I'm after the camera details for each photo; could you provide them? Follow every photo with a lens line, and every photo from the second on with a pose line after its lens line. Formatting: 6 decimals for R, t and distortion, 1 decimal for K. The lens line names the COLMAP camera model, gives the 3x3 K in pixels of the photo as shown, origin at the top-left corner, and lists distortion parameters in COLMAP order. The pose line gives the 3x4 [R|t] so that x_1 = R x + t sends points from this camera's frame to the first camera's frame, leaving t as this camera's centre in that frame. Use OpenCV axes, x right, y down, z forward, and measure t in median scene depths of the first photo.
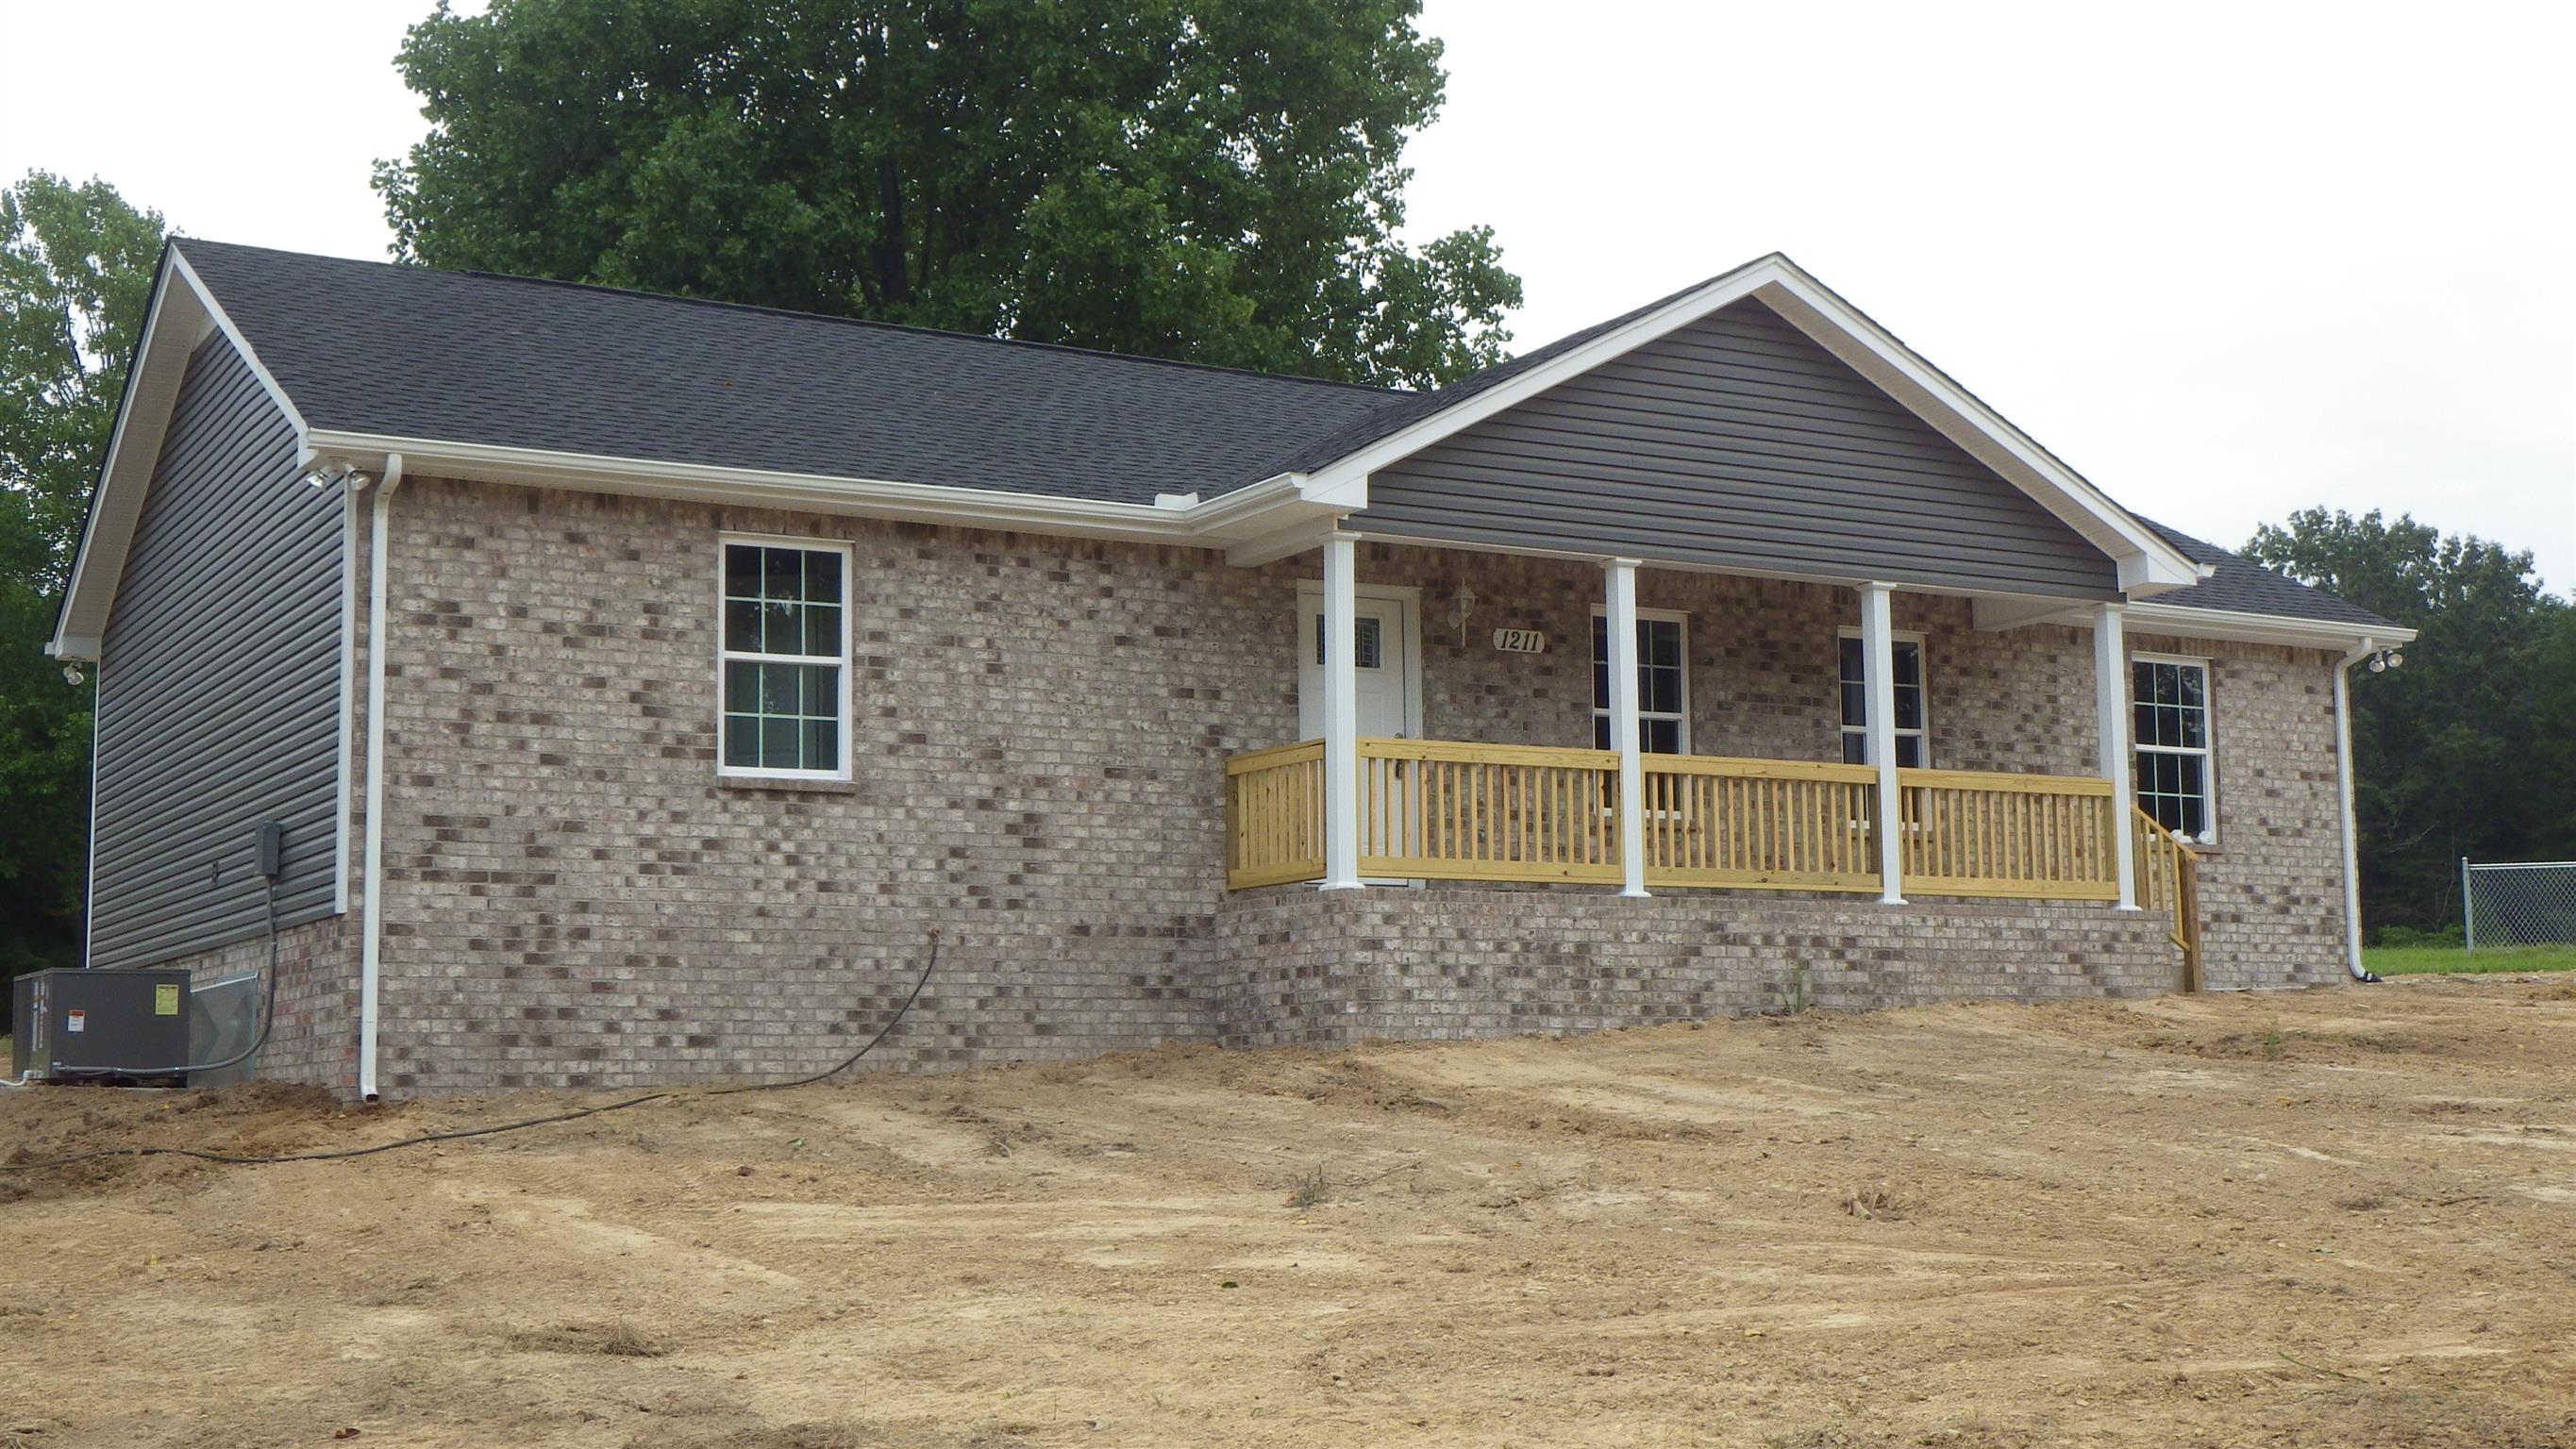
lens RADIAL K [[3164.1, 0, 1273.7], [0, 3164.1, 734.6], [0, 0, 1]] dist [-0.007002, 0.000000]
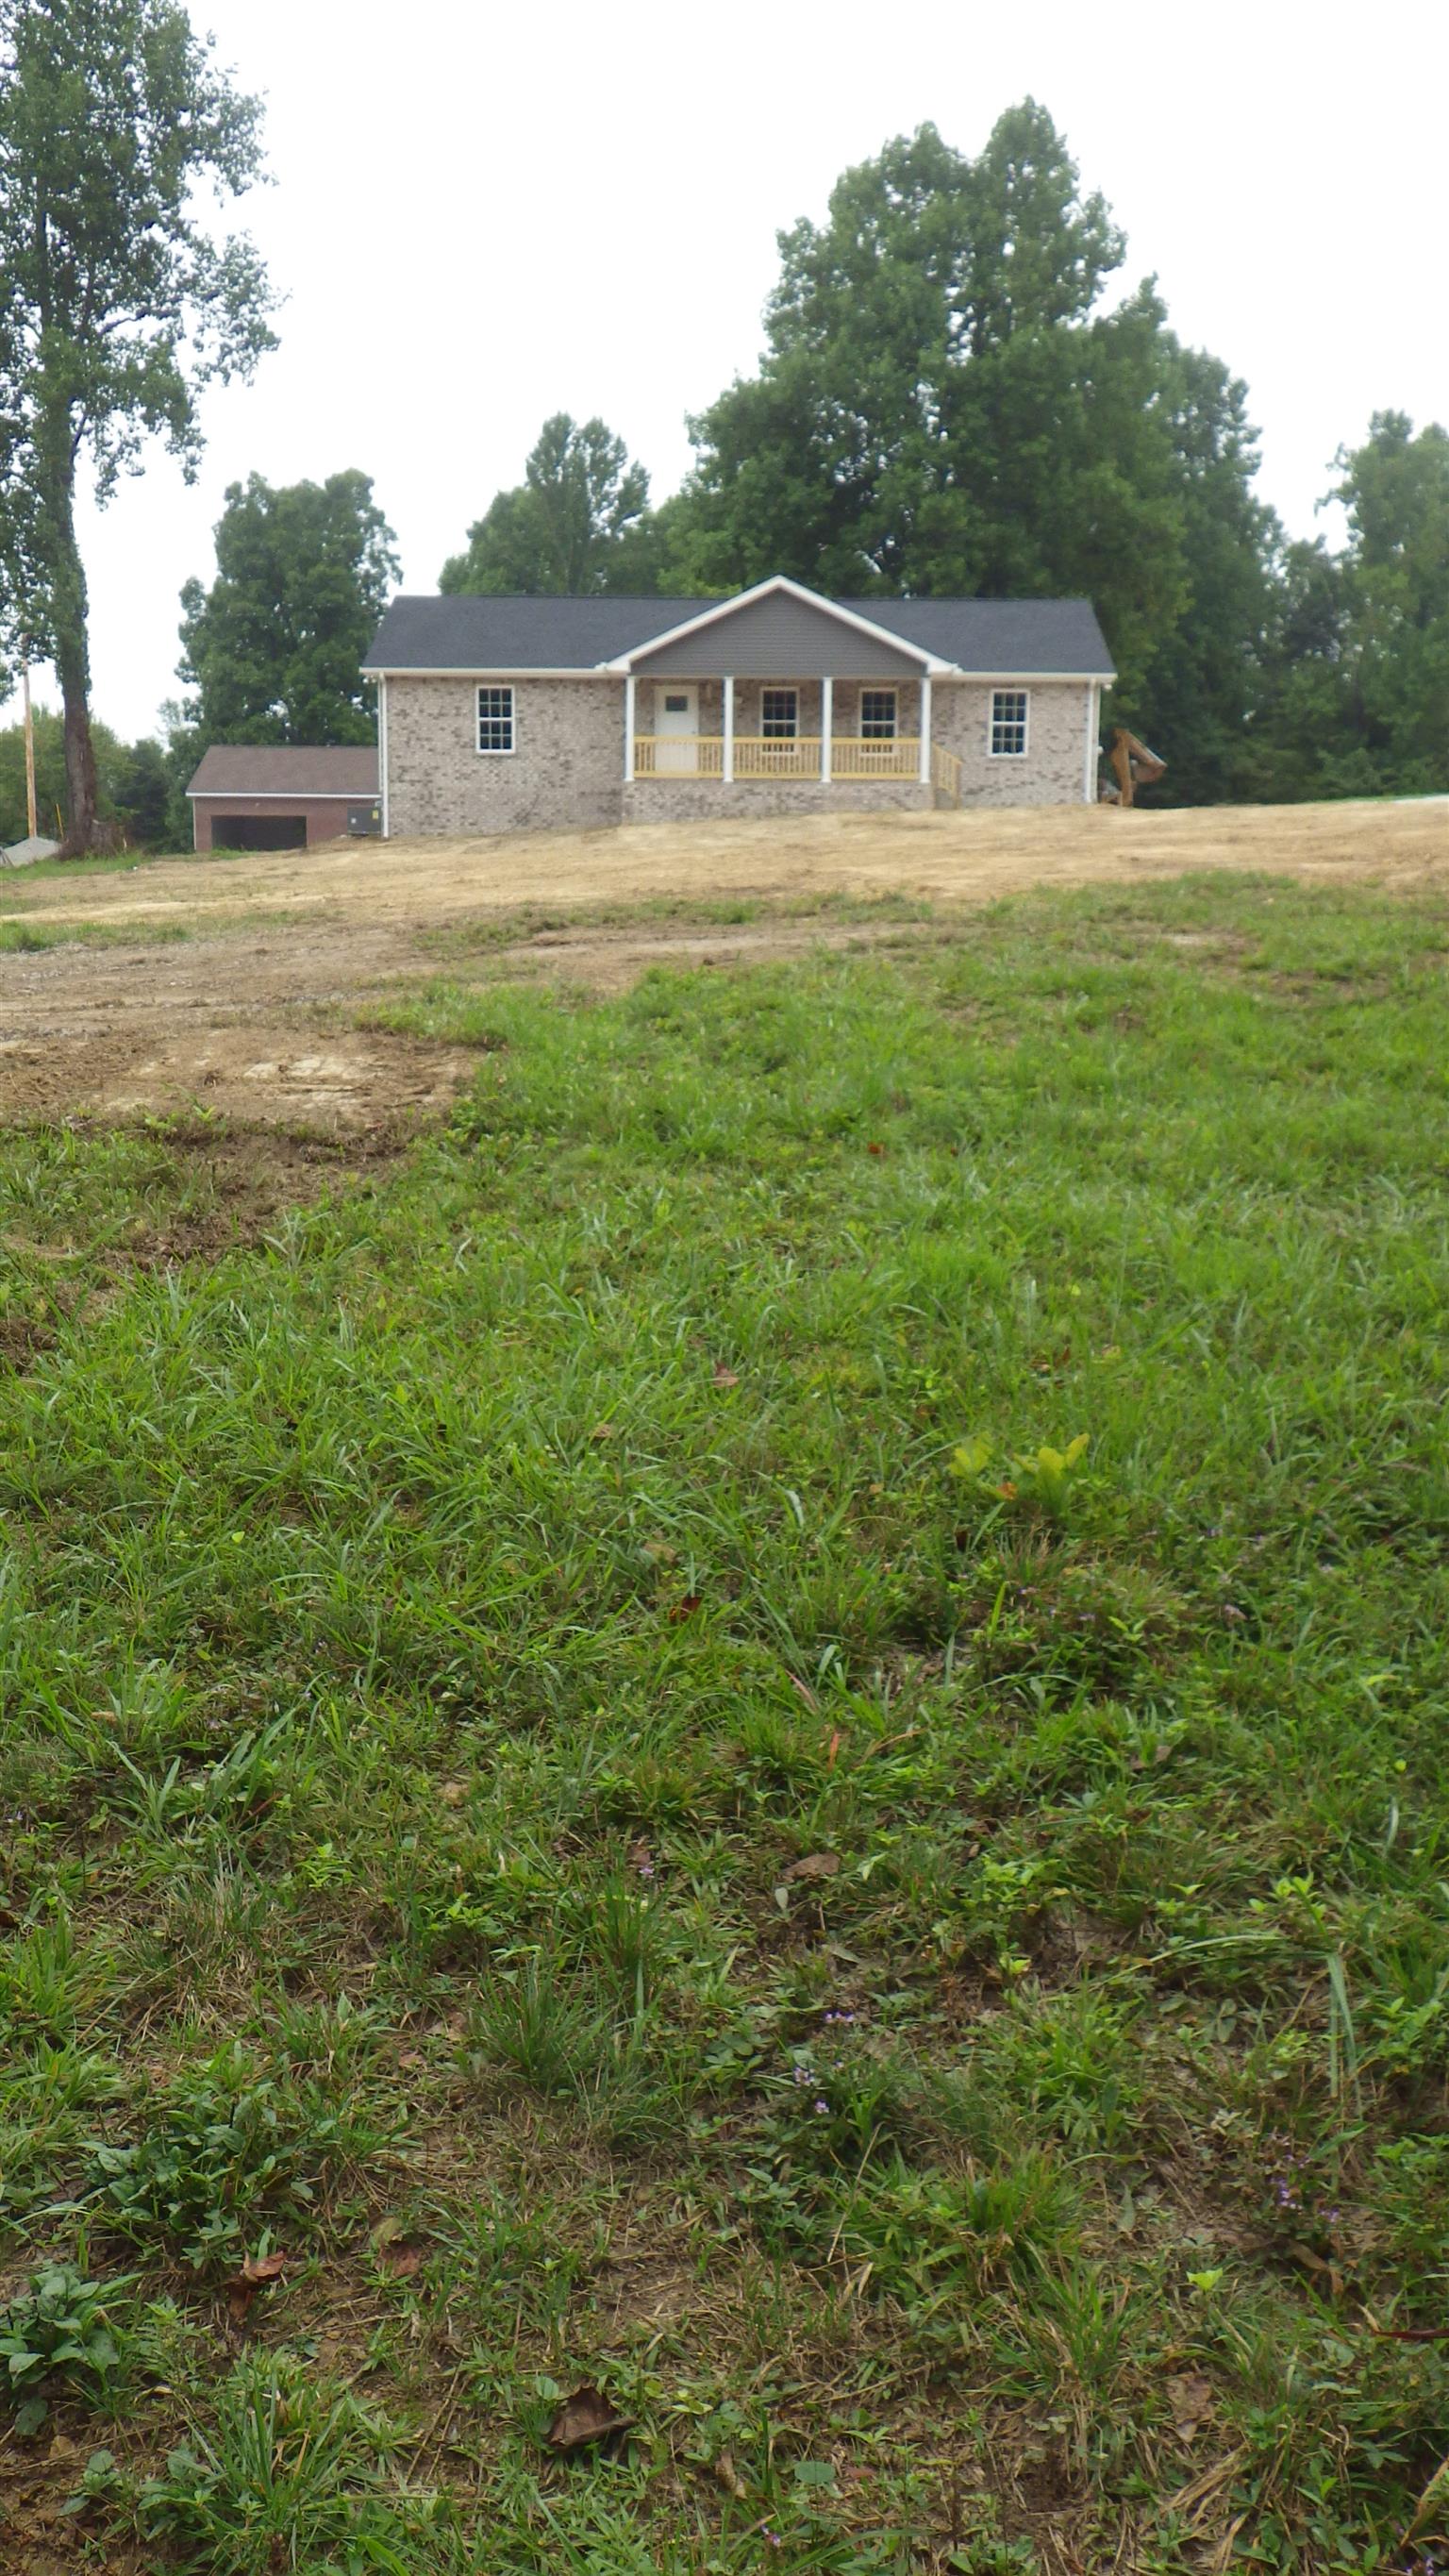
lens RADIAL K [[2139.6, 0, 737.7], [0, 2139.6, 1225.7], [0, 0, 1]] dist [0.023830, -0.012414]
pose [[0.864313, 0.087801, -0.495231, 1.310941], [0.042722, 0.968269, 0.246230, -0.053003], [0.501136, -0.233977, 0.833137, -1.028443]]
